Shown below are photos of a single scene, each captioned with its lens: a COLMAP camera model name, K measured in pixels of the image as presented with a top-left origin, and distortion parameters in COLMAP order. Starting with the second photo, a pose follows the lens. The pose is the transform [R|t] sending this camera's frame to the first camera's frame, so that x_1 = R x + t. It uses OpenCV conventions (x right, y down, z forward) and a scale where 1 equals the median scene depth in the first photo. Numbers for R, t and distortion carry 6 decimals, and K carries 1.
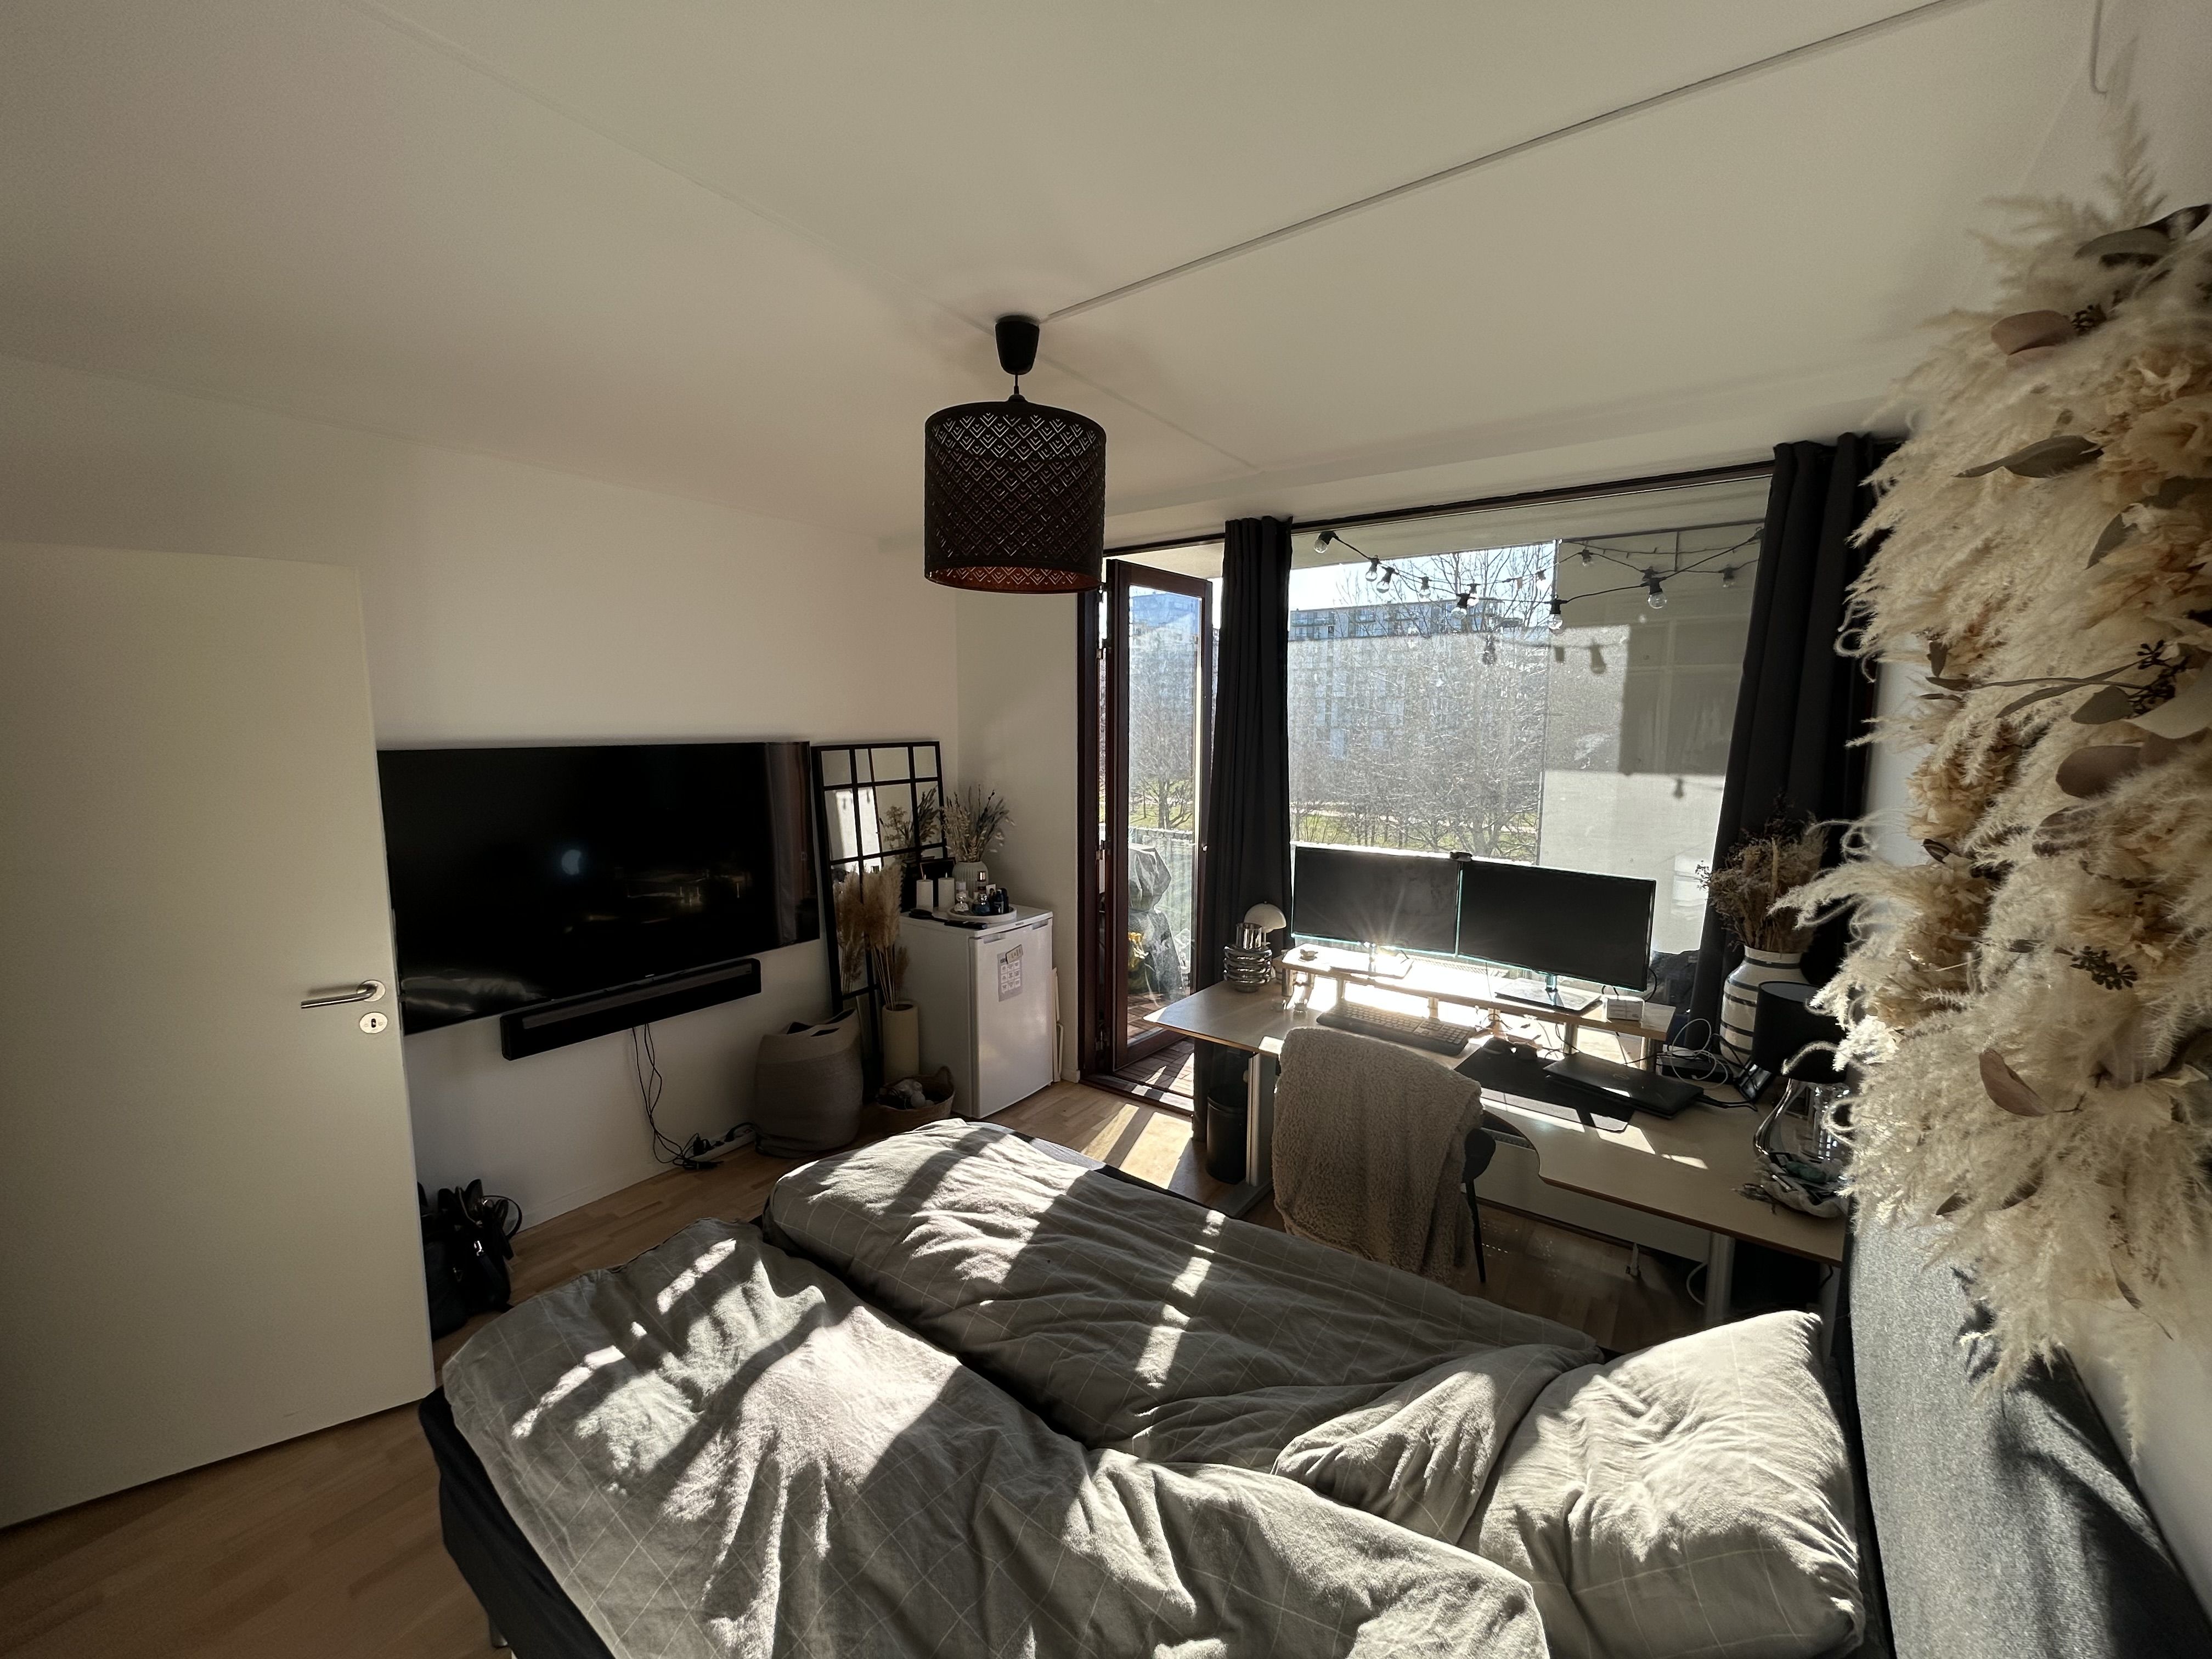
lens RADIAL K [[887.4, 0, 1107.6], [0, 887.4, 842.6], [0, 0, 1]] dist [-0.002078, -0.000077]
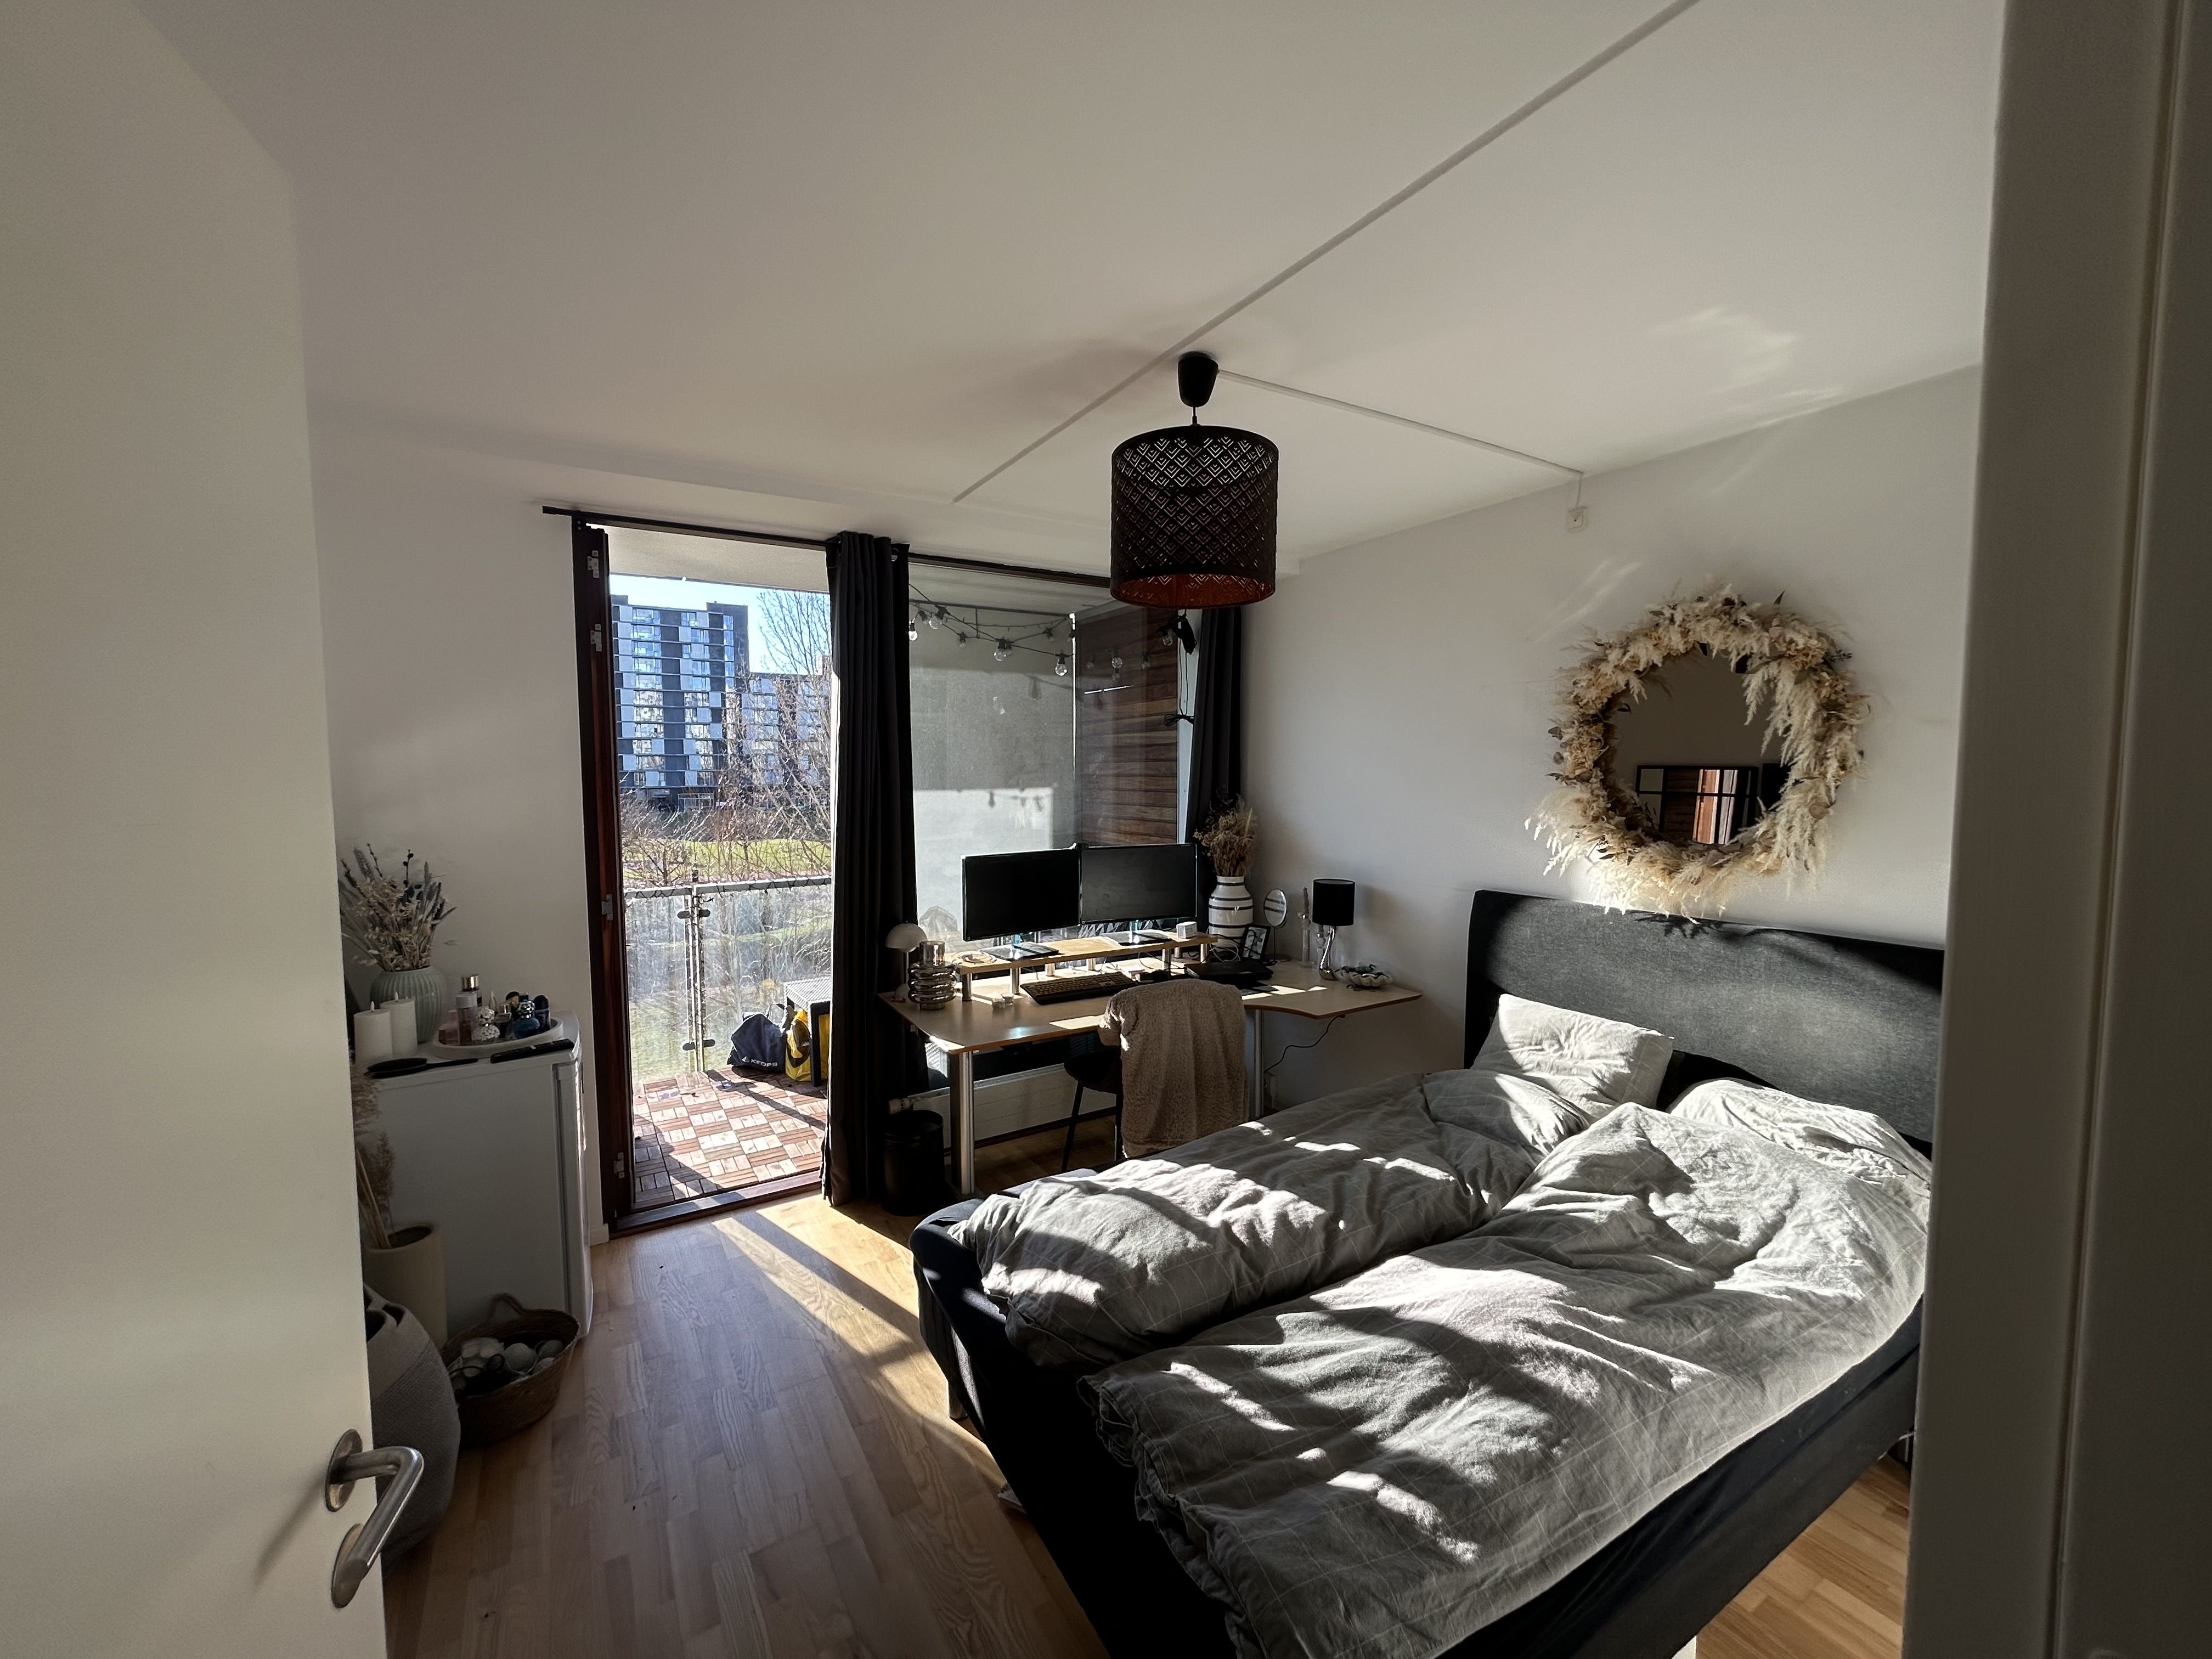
lens RADIAL K [[887.4, 0, 1106.8], [0, 887.4, 817.6], [0, 0, 1]] dist [-0.002078, -0.000077]
pose [[0.383237, -0.061958, 0.921570, -1.432757], [0.132970, 0.991055, 0.011333, -0.065526], [-0.914028, 0.118198, 0.388048, 0.861358]]
